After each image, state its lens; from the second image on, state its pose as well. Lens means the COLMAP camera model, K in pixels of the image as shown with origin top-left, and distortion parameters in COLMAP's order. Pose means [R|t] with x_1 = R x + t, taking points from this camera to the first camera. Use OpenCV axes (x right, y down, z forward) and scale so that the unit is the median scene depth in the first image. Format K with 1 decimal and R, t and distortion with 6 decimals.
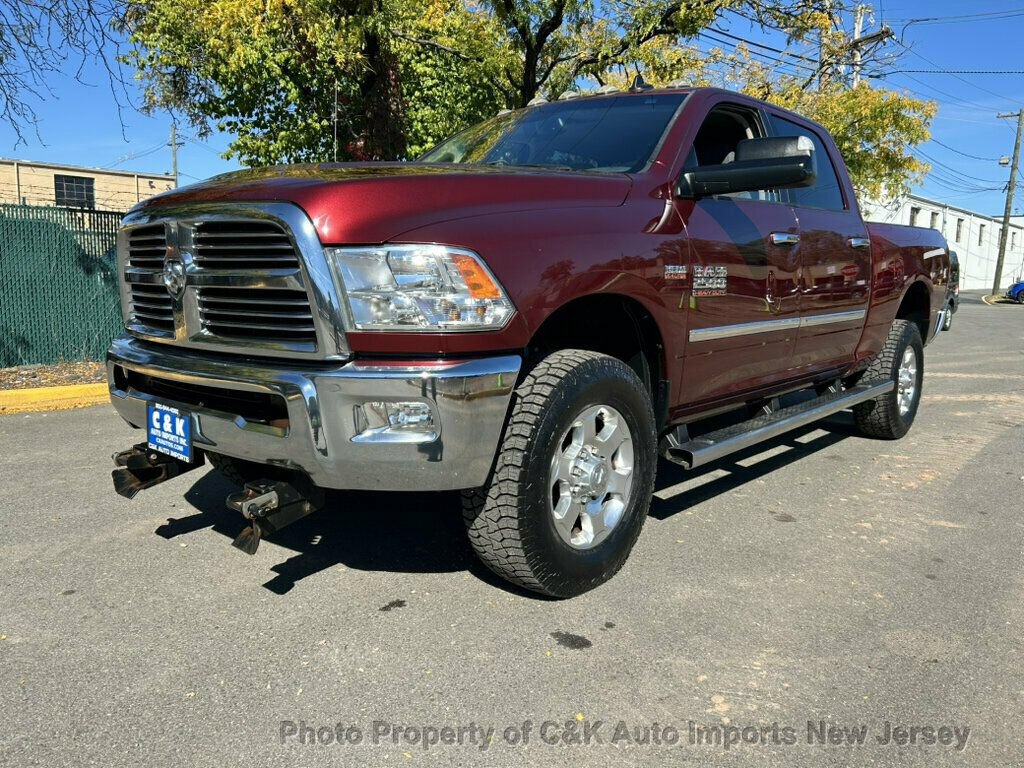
lens RADIAL K [[771.5, 0, 515.9], [0, 771.5, 370.0], [0, 0, 1]] dist [0.052951, -0.057883]
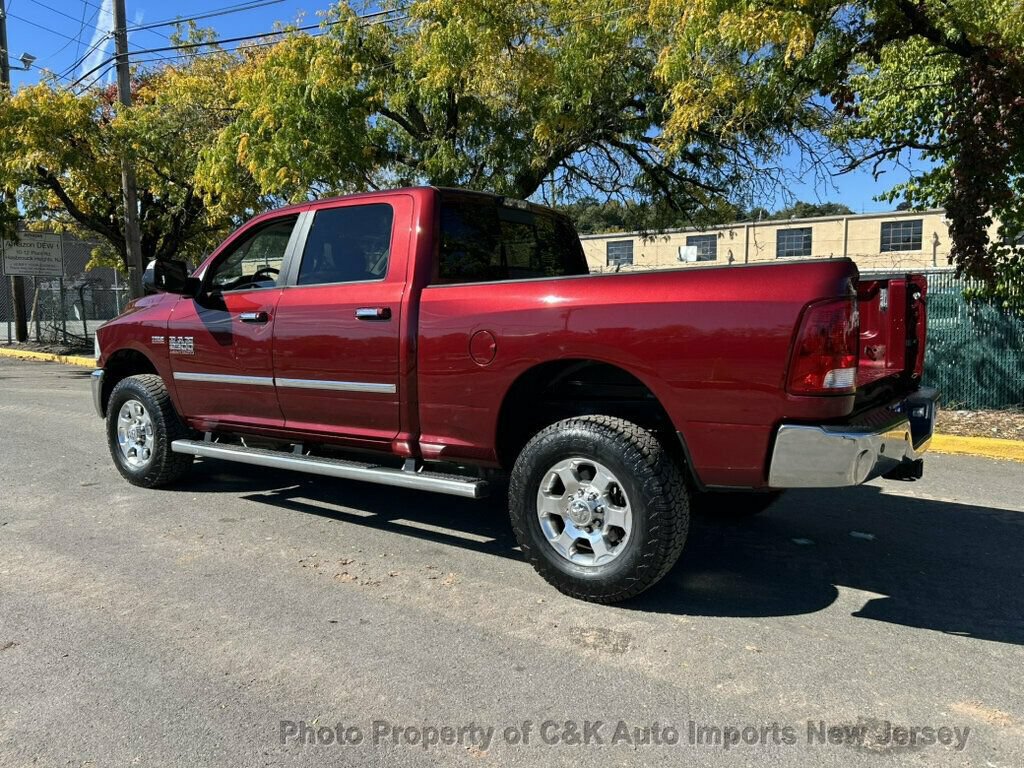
lens RADIAL K [[771.5, 0, 506.6], [0, 771.5, 388.3], [0, 0, 1]] dist [0.052951, -0.057883]
pose [[0.087244, 0.082111, -0.992797, 1.993946], [-0.118970, 0.990324, 0.071451, -0.224974], [0.989057, 0.111880, 0.096168, 1.534287]]
